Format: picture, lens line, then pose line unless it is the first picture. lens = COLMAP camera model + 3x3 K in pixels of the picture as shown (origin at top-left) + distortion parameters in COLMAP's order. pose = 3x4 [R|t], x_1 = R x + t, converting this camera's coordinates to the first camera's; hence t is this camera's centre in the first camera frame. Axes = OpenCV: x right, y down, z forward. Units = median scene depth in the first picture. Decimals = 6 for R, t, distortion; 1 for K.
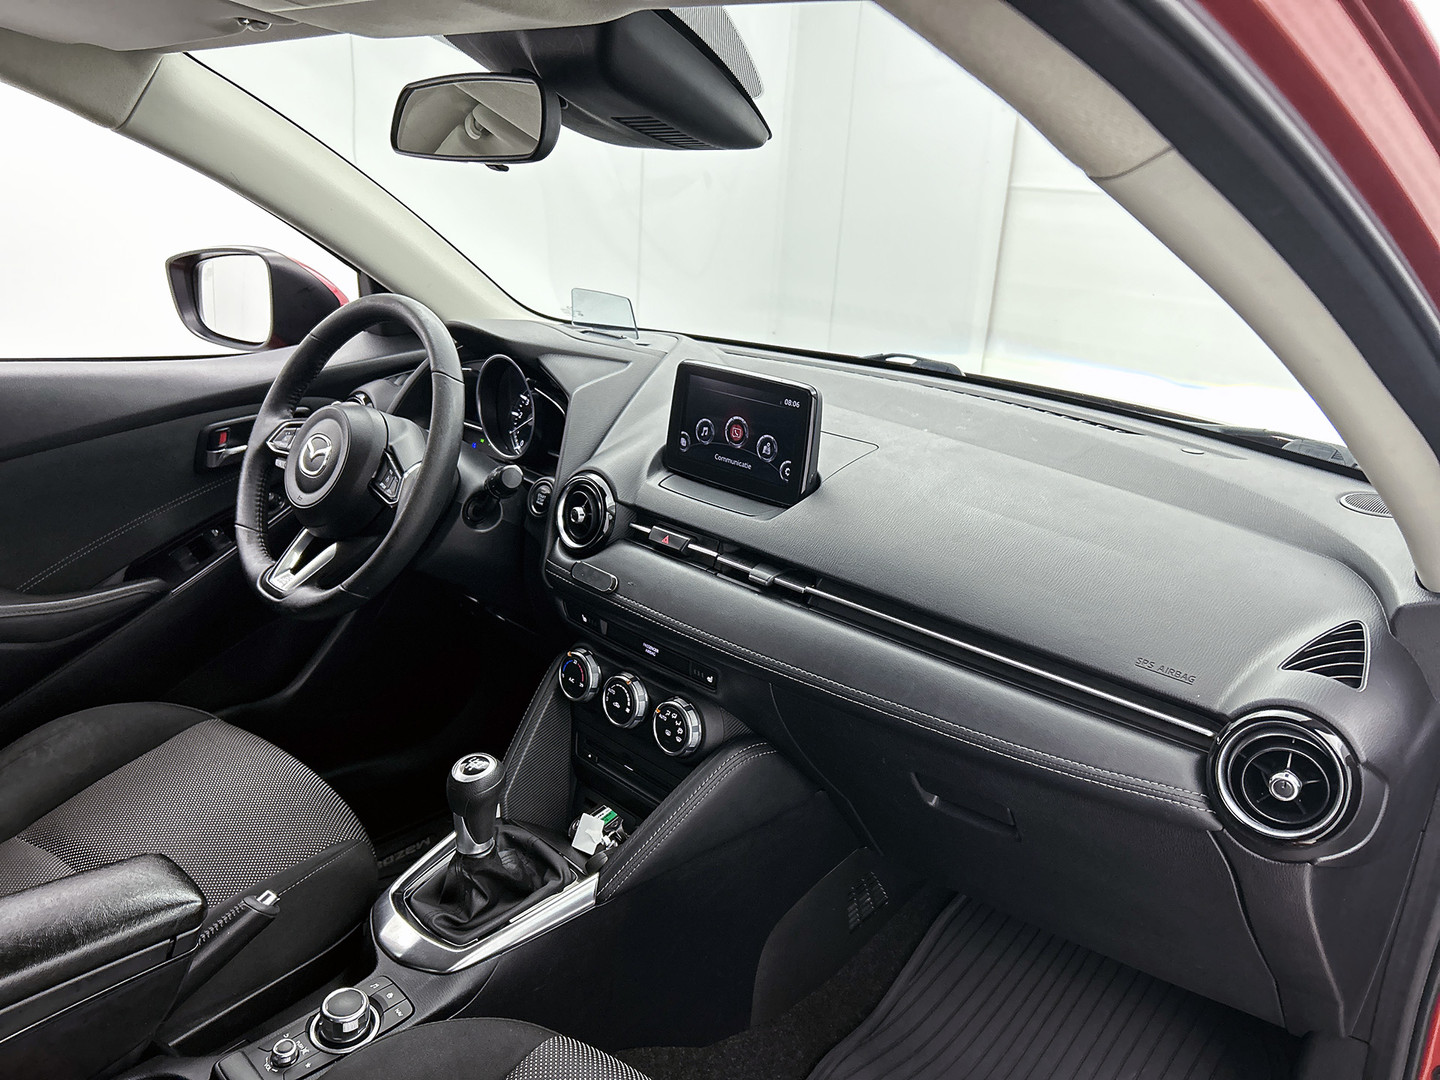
lens RADIAL K [[1092.6, 0, 730.9], [0, 1092.6, 547.7], [0, 0, 1]] dist [0.037779, -0.034131]
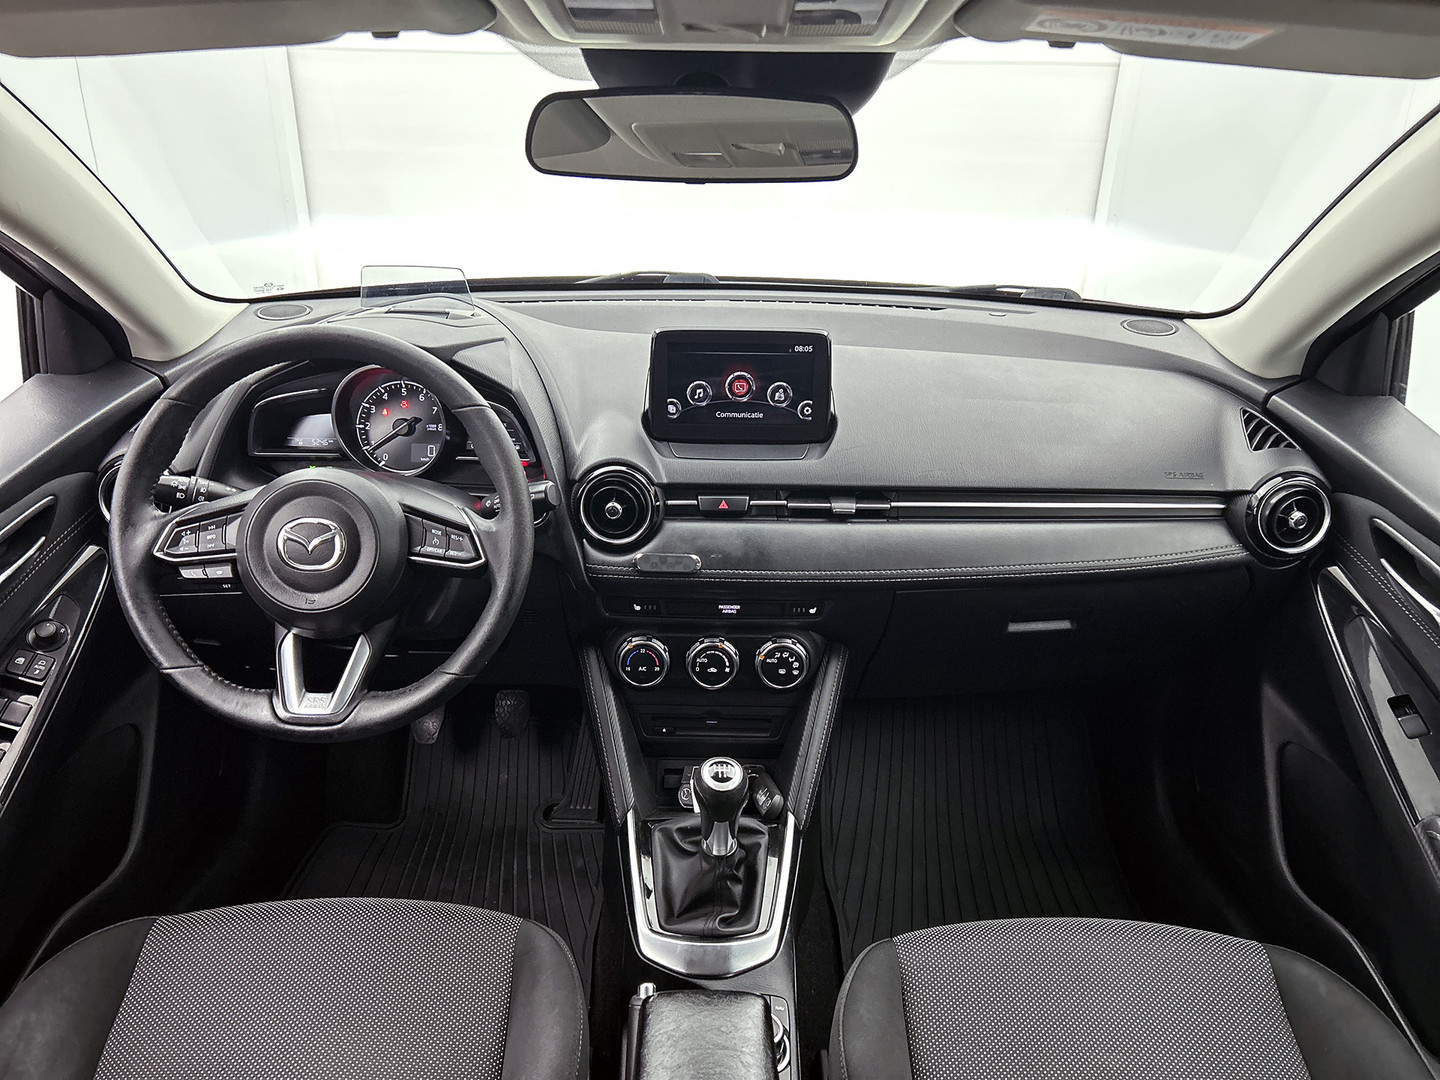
lens RADIAL K [[1092.6, 0, 729.8], [0, 1092.6, 546.5], [0, 0, 1]] dist [0.037779, -0.034131]
pose [[0.720138, -0.338253, 0.605794, -0.697706], [0.245730, 0.940861, 0.233231, -0.210601], [-0.648859, -0.019097, 0.760669, 0.201963]]
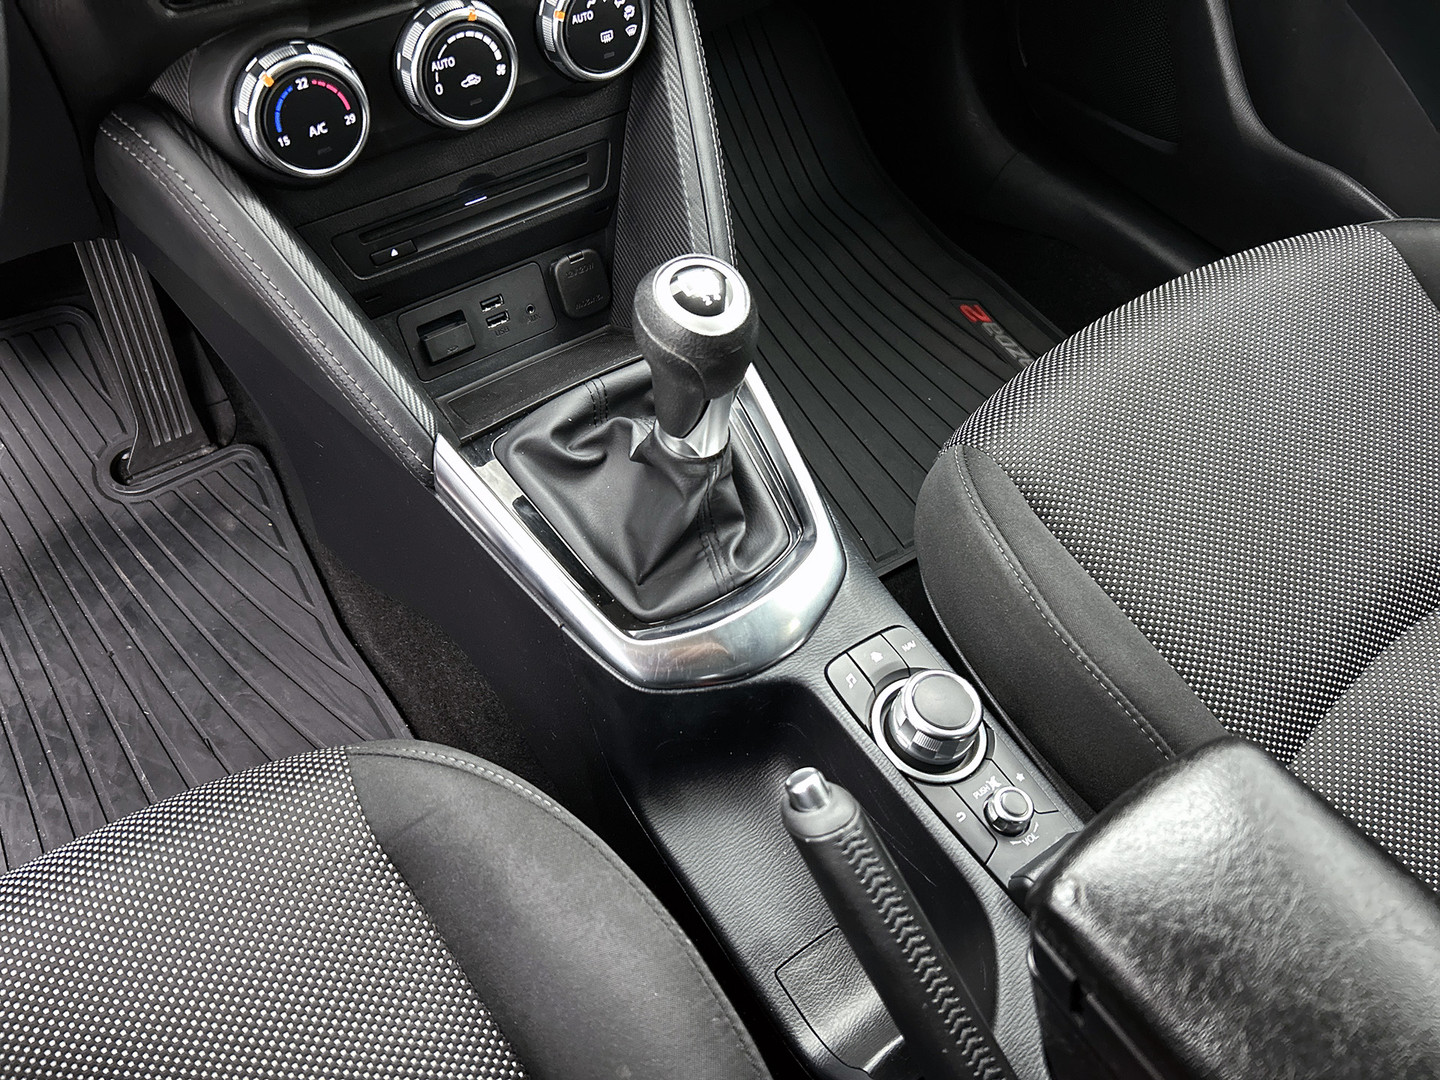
lens RADIAL K [[1092.6, 0, 726.3], [0, 1092.6, 549.1], [0, 0, 1]] dist [0.037779, -0.034131]
pose [[0.202161, -0.827090, 0.524454, -0.496890], [0.295015, 0.562067, 0.772688, -0.072130], [-0.933861, -0.001485, 0.357632, 0.748943]]
